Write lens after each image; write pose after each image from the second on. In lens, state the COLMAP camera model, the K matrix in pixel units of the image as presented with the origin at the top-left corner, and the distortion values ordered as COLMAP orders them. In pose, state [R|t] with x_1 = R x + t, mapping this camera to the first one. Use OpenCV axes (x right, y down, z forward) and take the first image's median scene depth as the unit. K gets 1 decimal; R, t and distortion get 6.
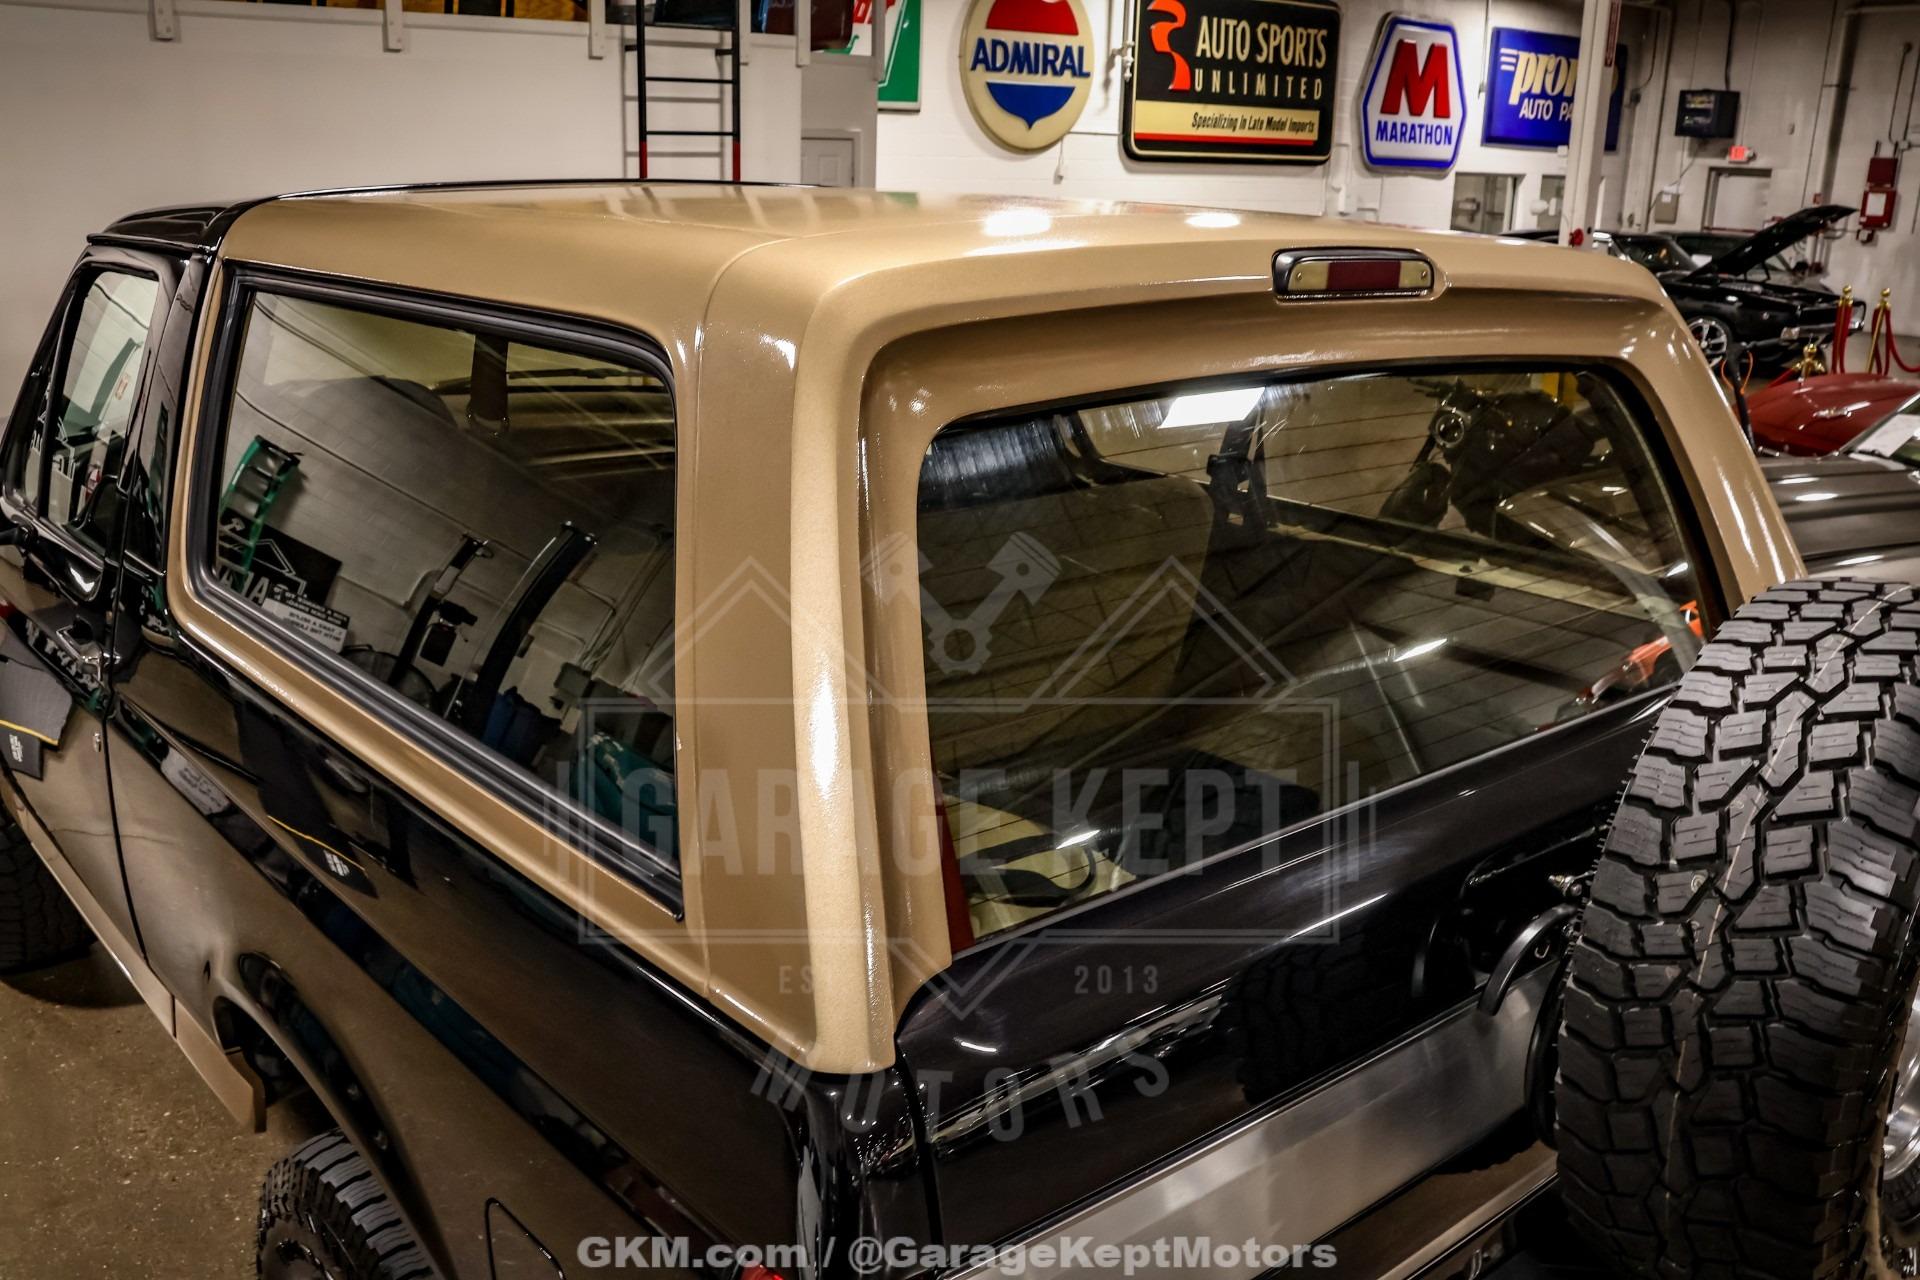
lens RADIAL K [[1708.8, 0, 960.0], [0, 1708.8, 640.0], [0, 0, 1]] dist [-0.135937, 0.149325]
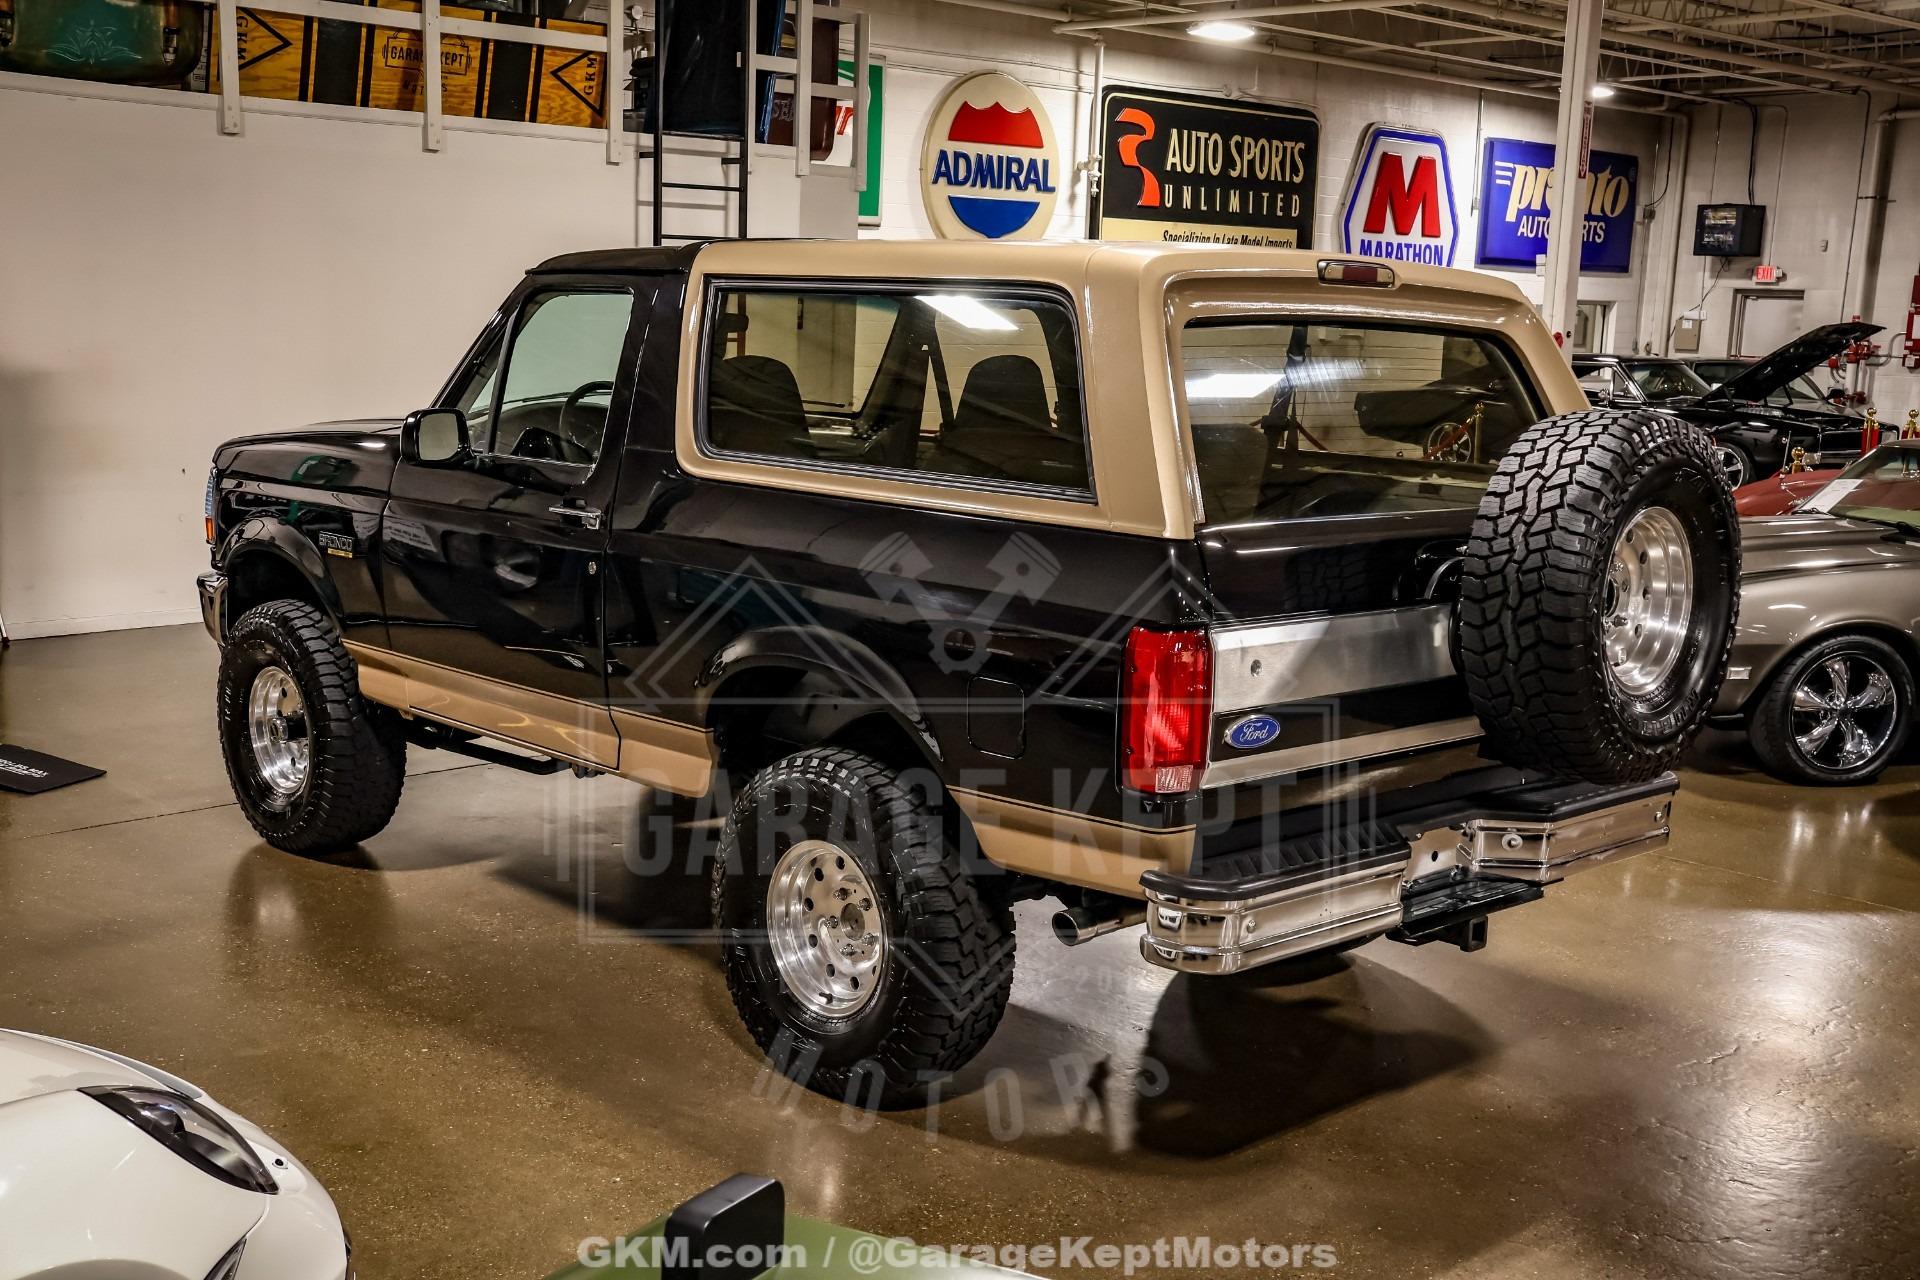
lens RADIAL K [[2216.8, 0, 960.0], [0, 2216.8, 640.0], [0, 0, 1]] dist [-0.032437, 0.354913]
pose [[0.998294, -0.000577, 0.058376, -0.045032], [0.007813, 0.992275, -0.123808, 0.061940], [-0.057854, 0.124053, 0.990588, -0.176987]]
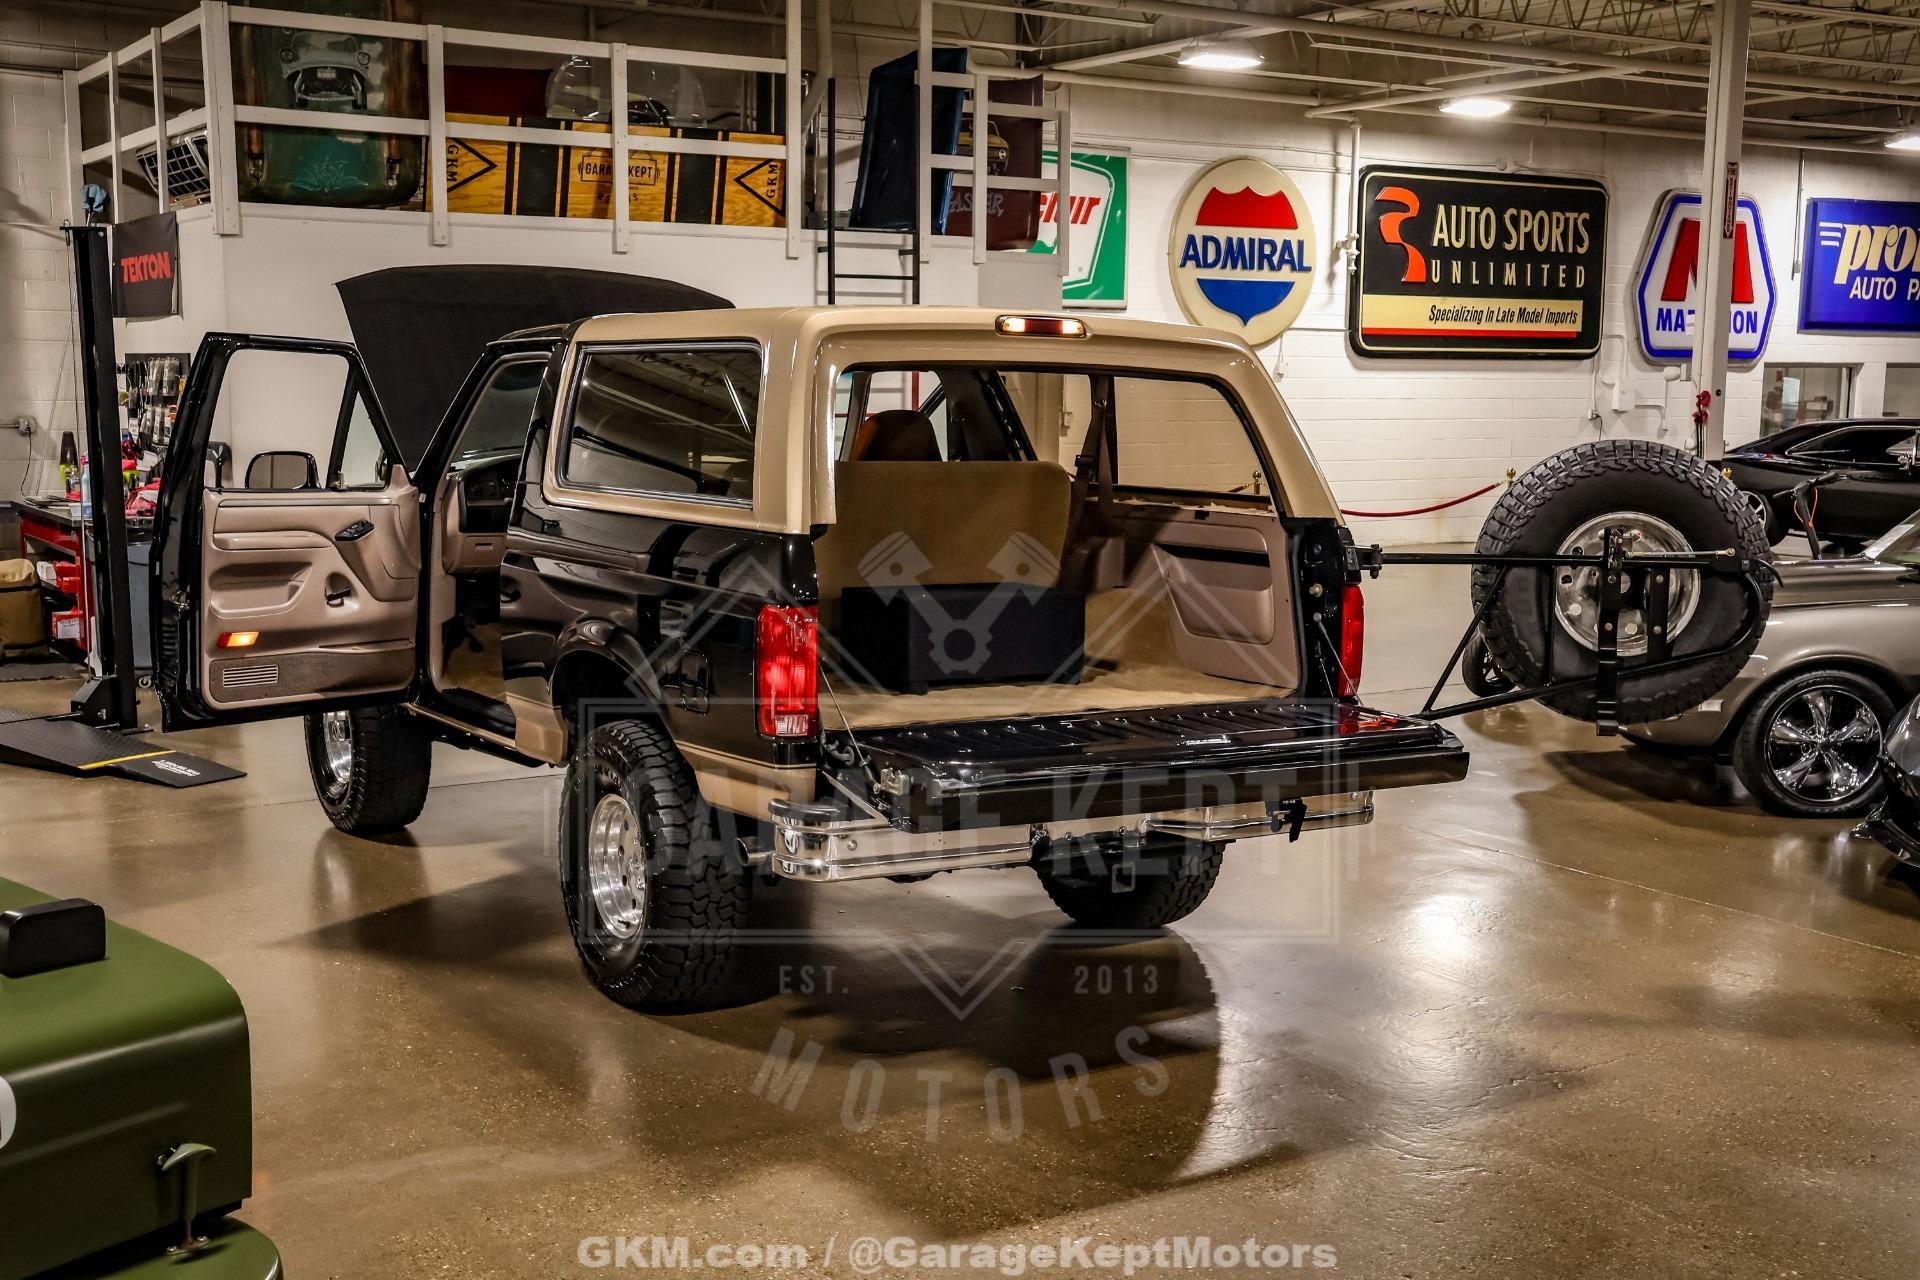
lens RADIAL K [[2282.9, 0, 960.0], [0, 2282.9, 640.0], [0, 0, 1]] dist [-0.014751, 0.385145]
pose [[0.988859, 0.002573, -0.148834, 0.069148], [-0.027557, 0.985732, -0.166050, 0.088699], [0.146284, 0.168302, 0.974821, -0.245838]]
